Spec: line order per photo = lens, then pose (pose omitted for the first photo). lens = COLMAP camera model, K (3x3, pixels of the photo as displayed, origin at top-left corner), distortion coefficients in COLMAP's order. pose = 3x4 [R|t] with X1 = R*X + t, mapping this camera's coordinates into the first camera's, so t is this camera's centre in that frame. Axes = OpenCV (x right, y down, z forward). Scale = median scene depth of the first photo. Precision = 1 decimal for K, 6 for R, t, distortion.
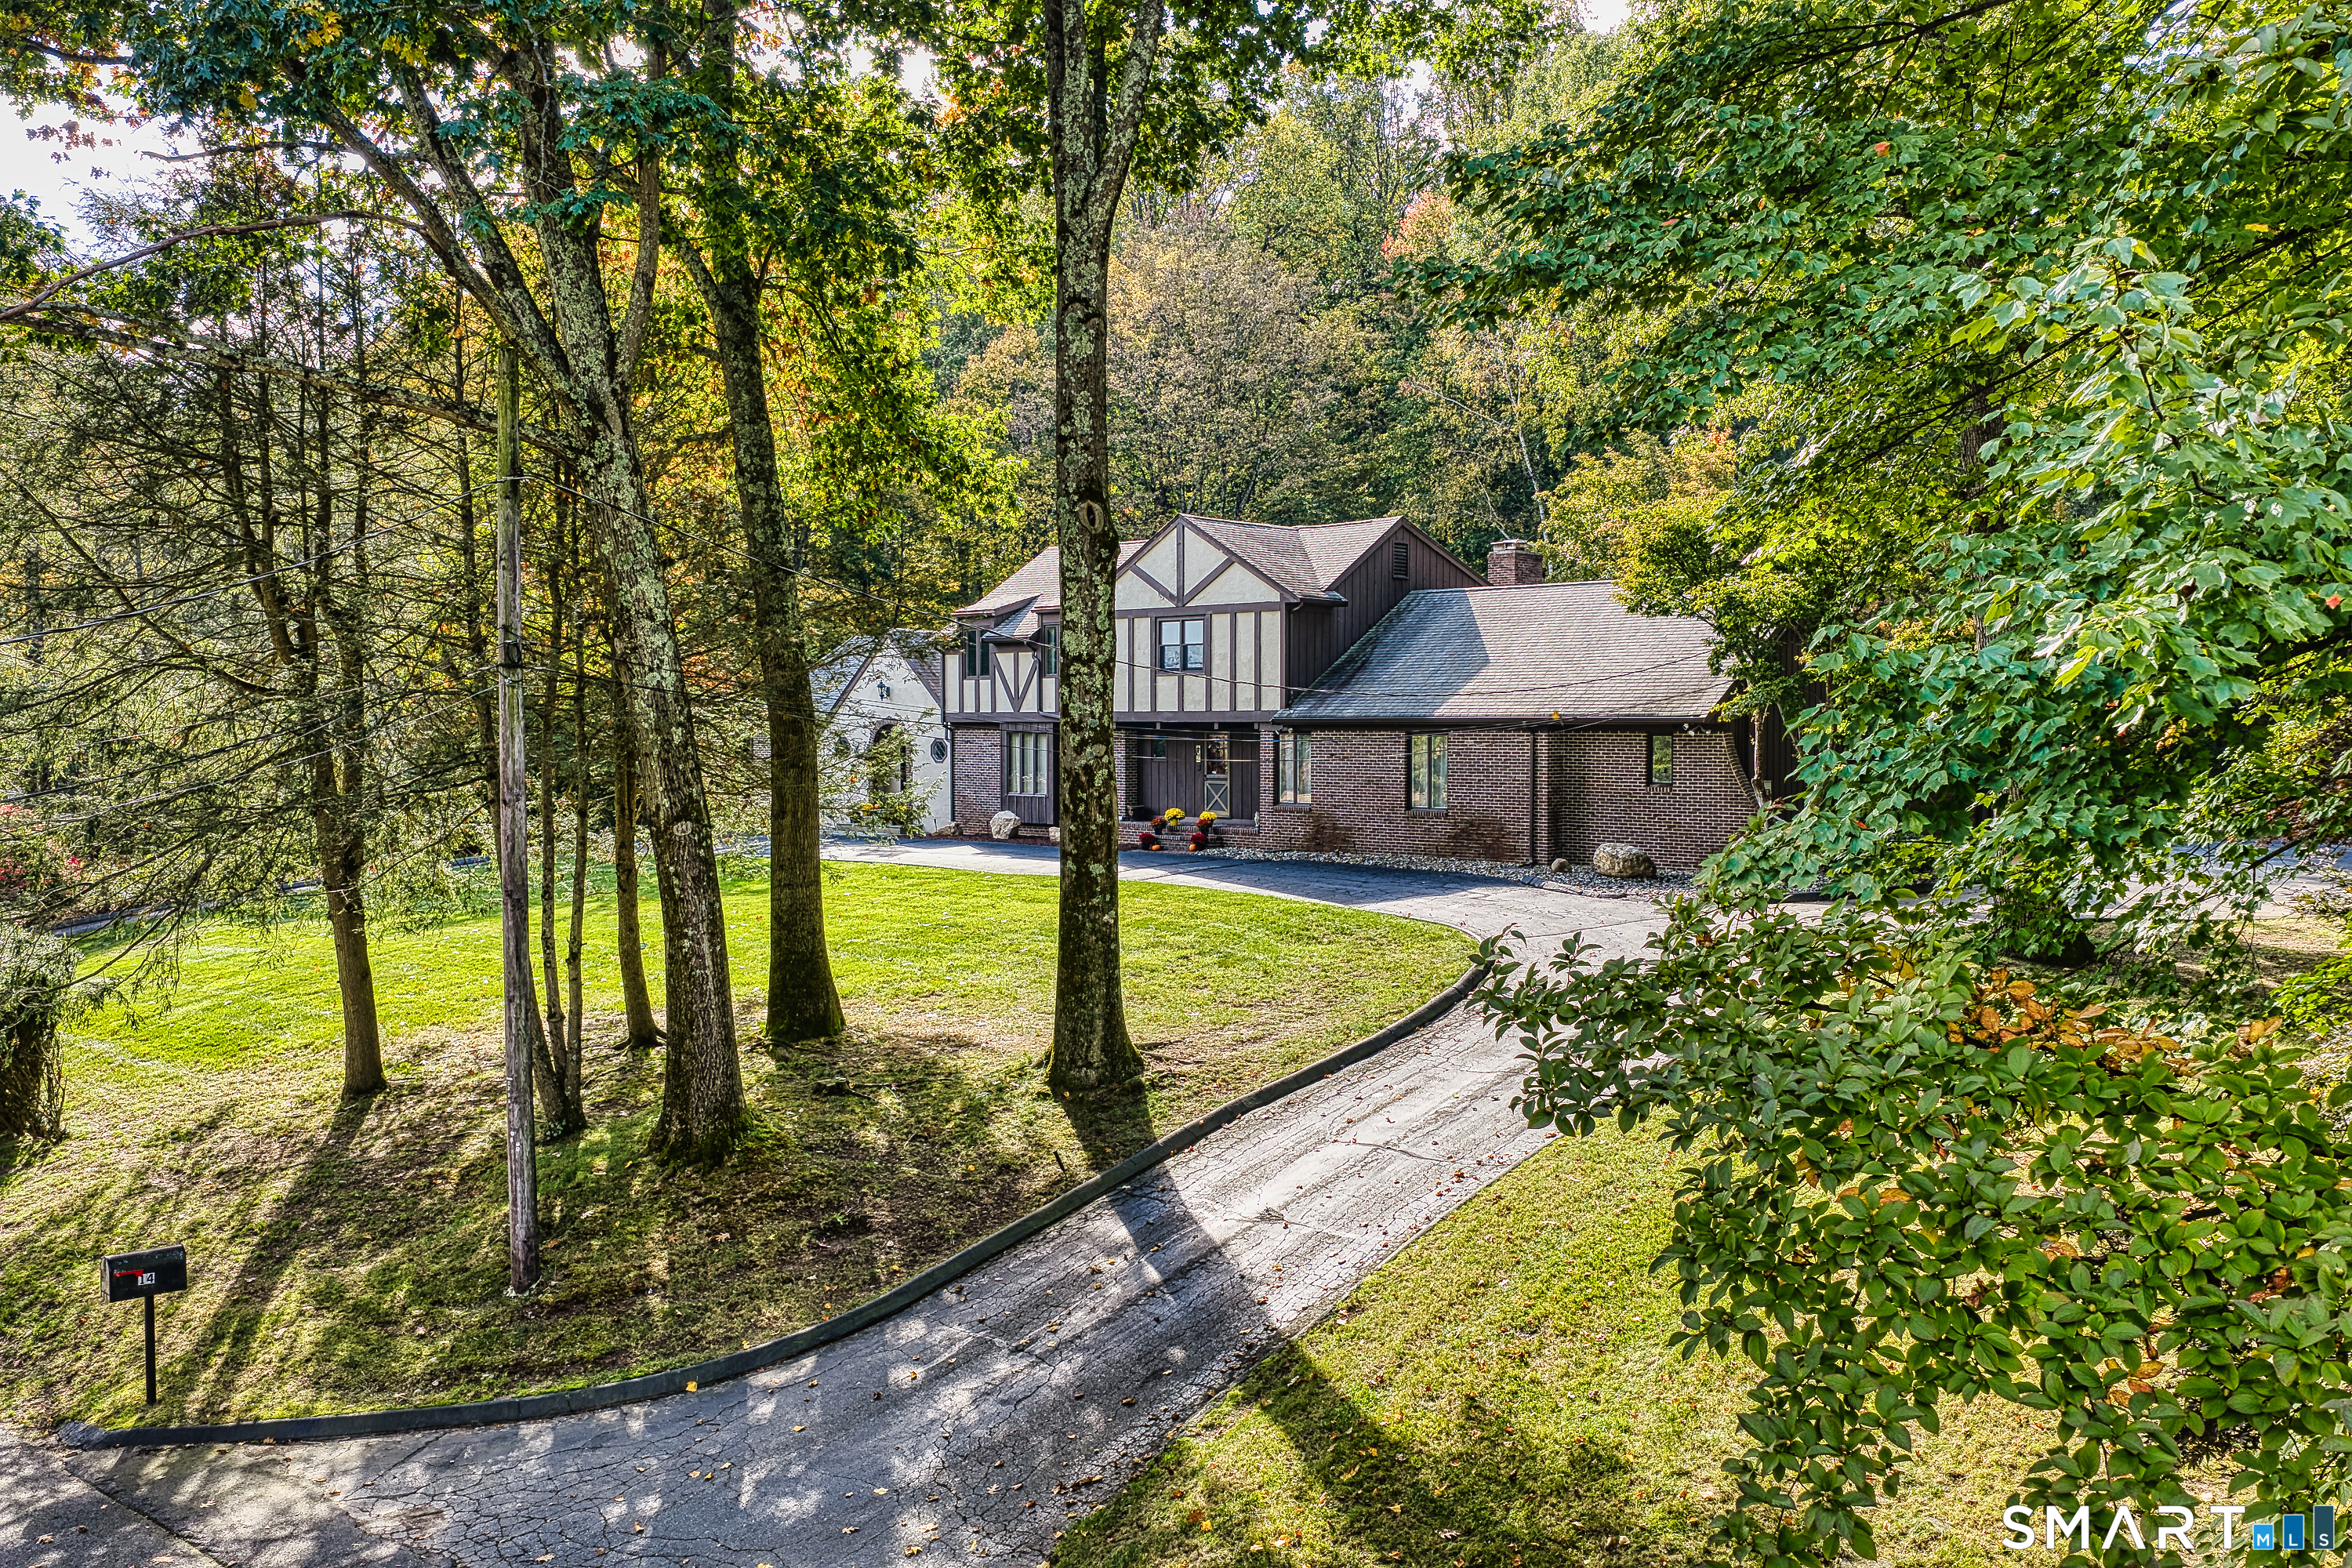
lens RADIAL K [[1893.0, 0, 1179.6], [0, 1893.0, 790.0], [0, 0, 1]] dist [0.043842, -0.066147]
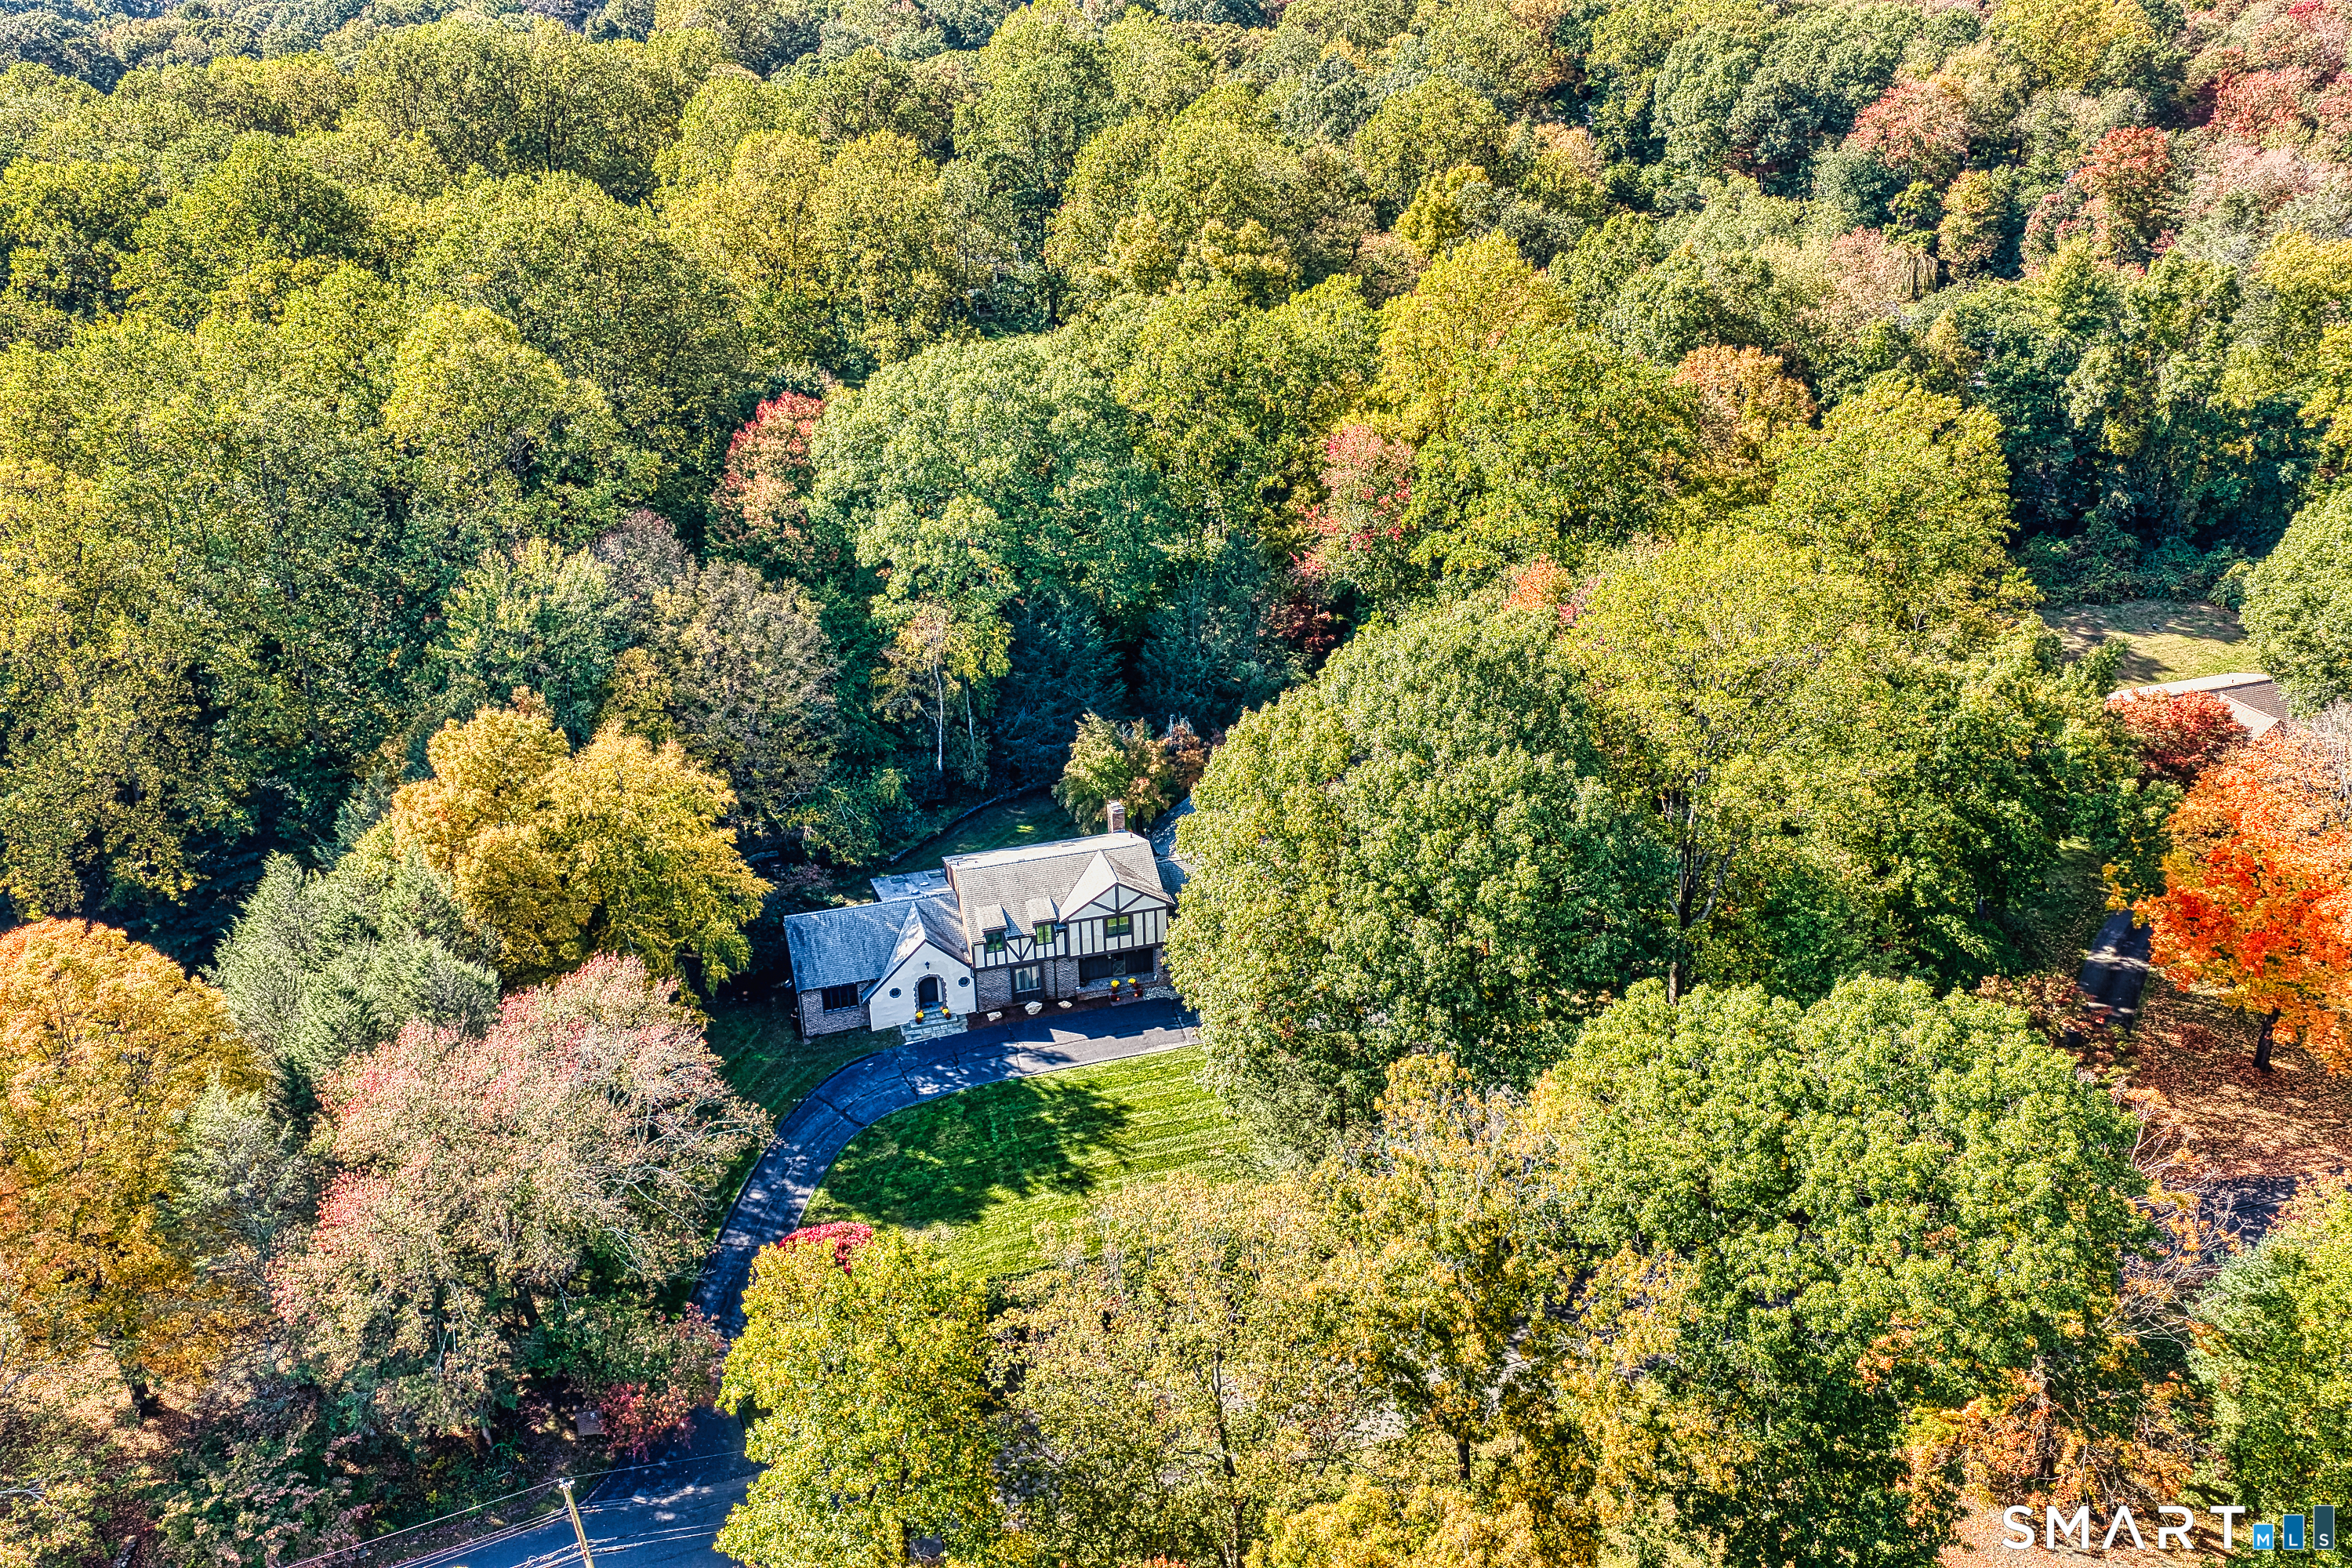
lens RADIAL K [[1893.0, 0, 1186.5], [0, 1893.0, 779.6], [0, 0, 1]] dist [0.043842, -0.066147]
pose [[0.532123, -0.357395, 0.767537, -1.963888], [0.051743, 0.918573, 0.391850, -1.337846], [-0.845084, -0.168798, 0.507287, -0.375163]]
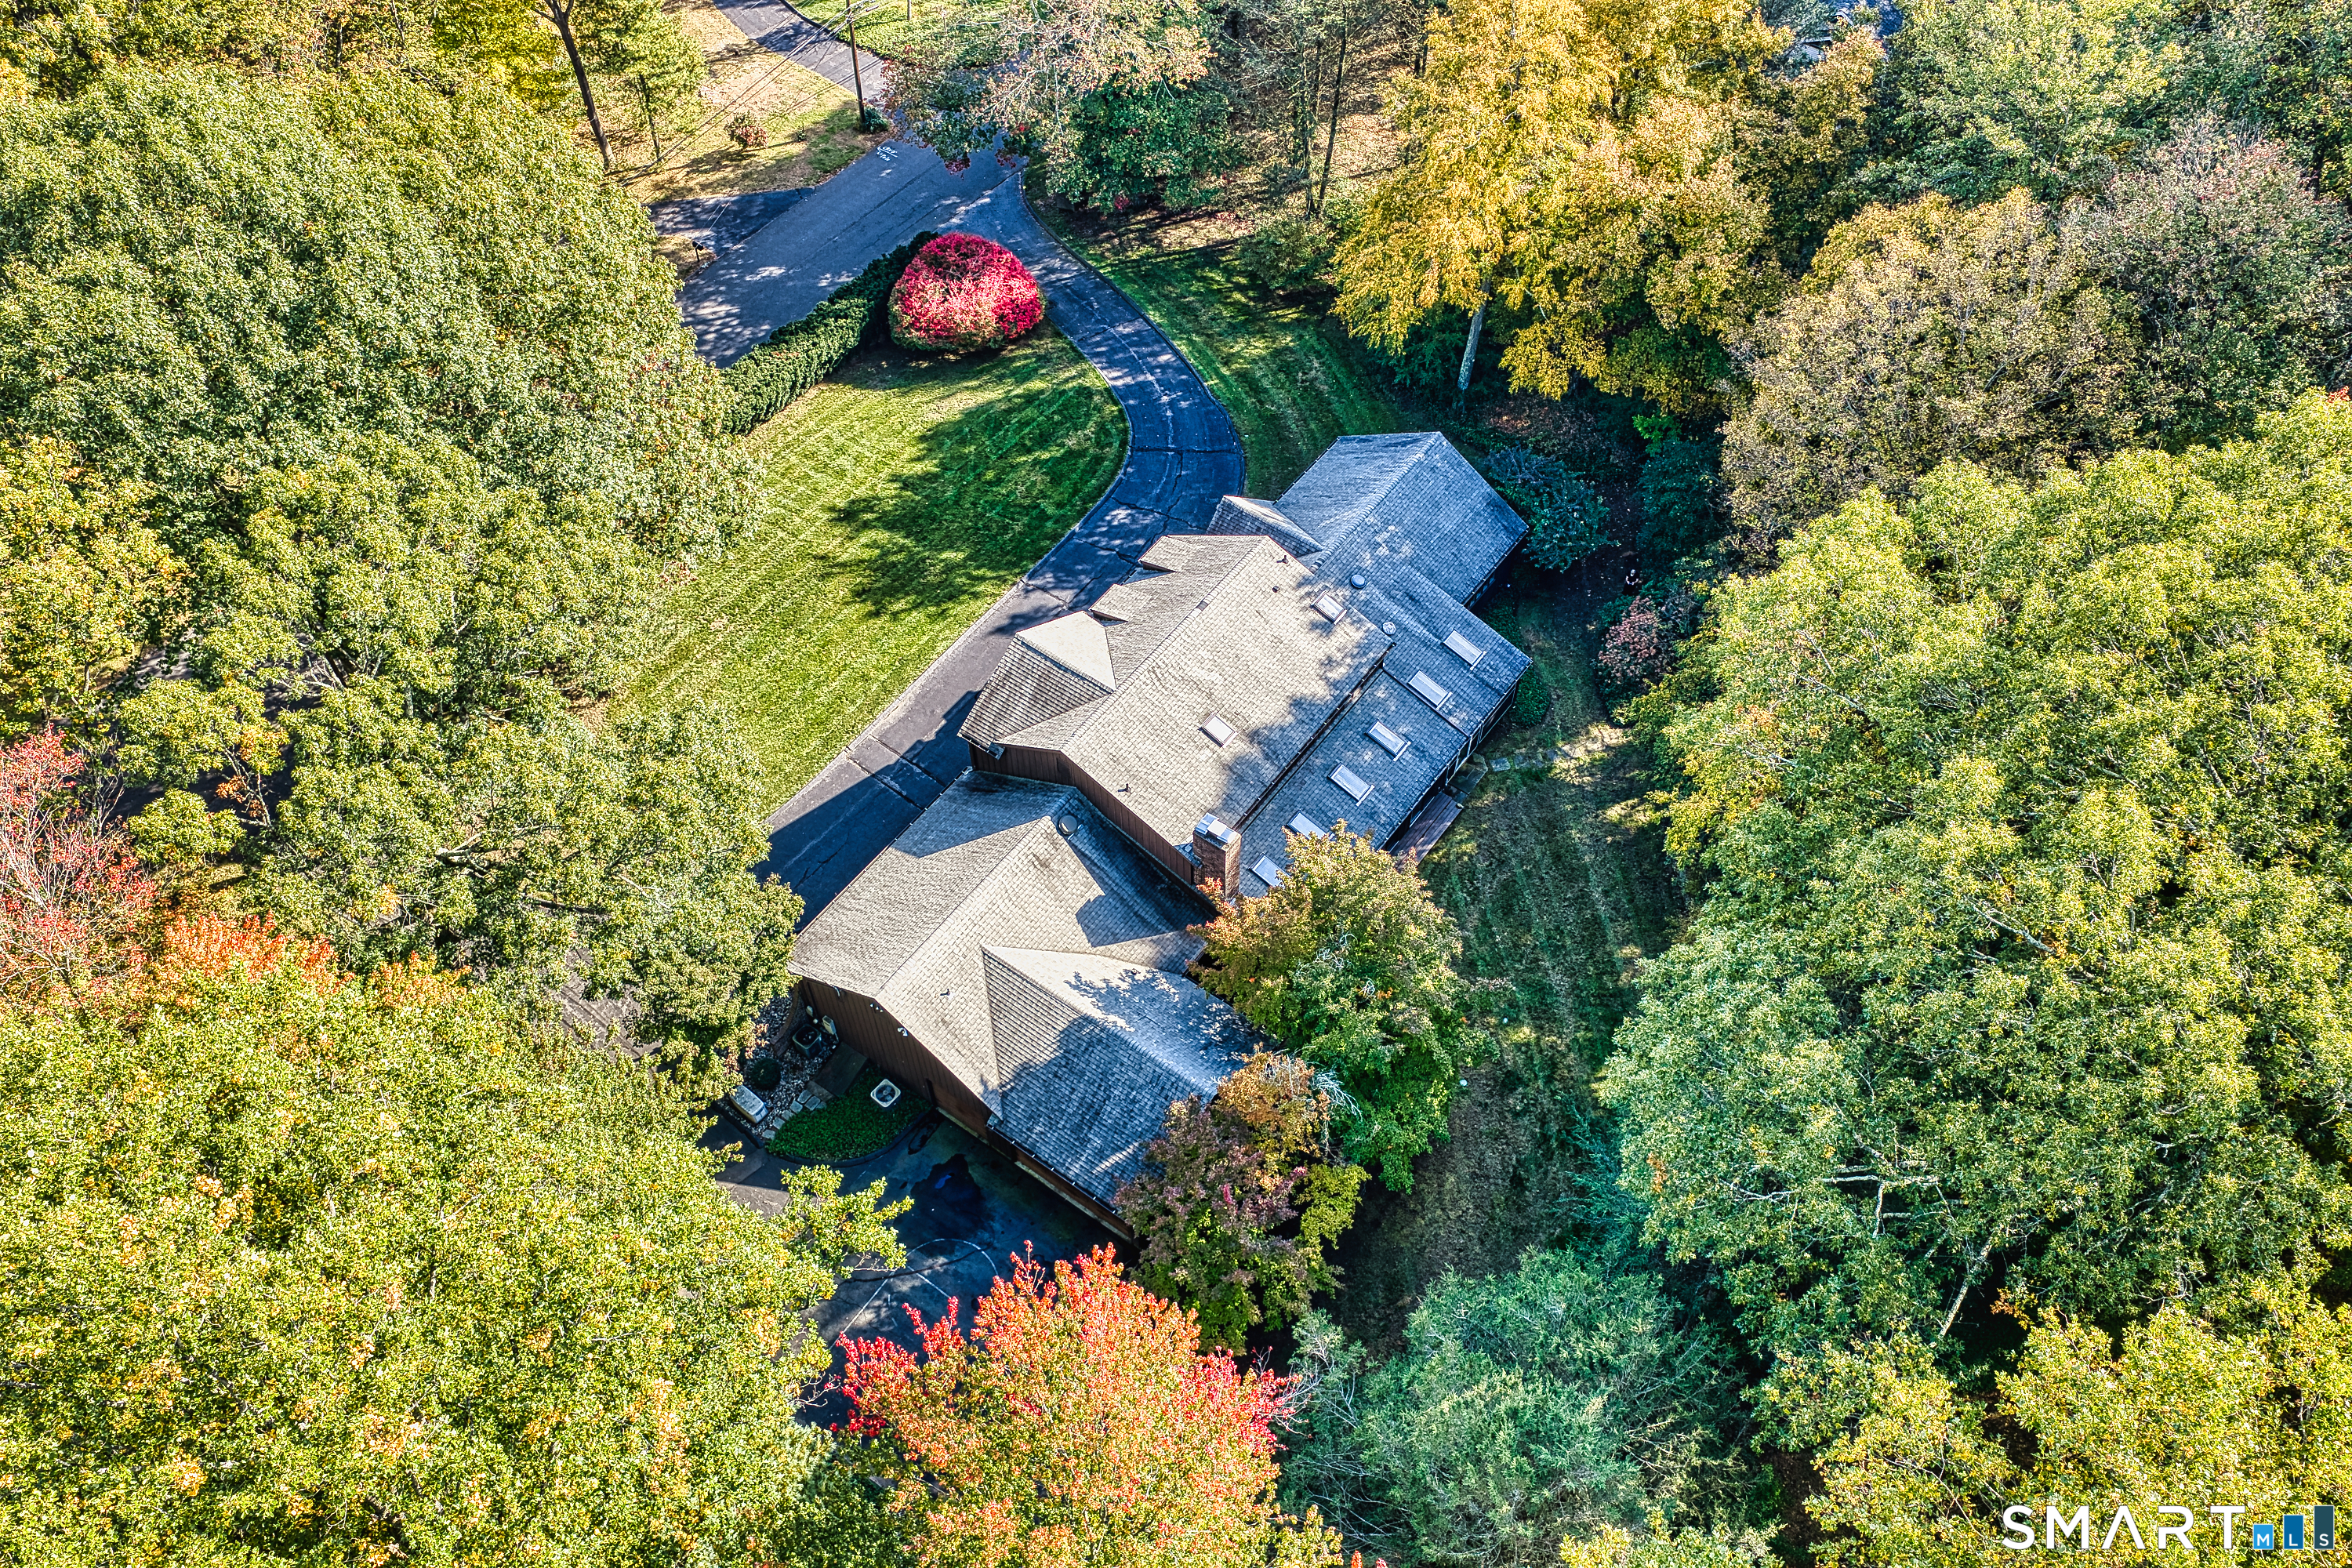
lens RADIAL K [[1893.0, 0, 1190.6], [0, 1893.0, 787.7], [0, 0, 1]] dist [0.043842, -0.066147]
pose [[0.086063, 0.807118, -0.584083, 1.078342], [-0.049898, 0.589015, 0.806580, -1.359713], [0.995039, -0.040272, 0.090966, 1.060247]]
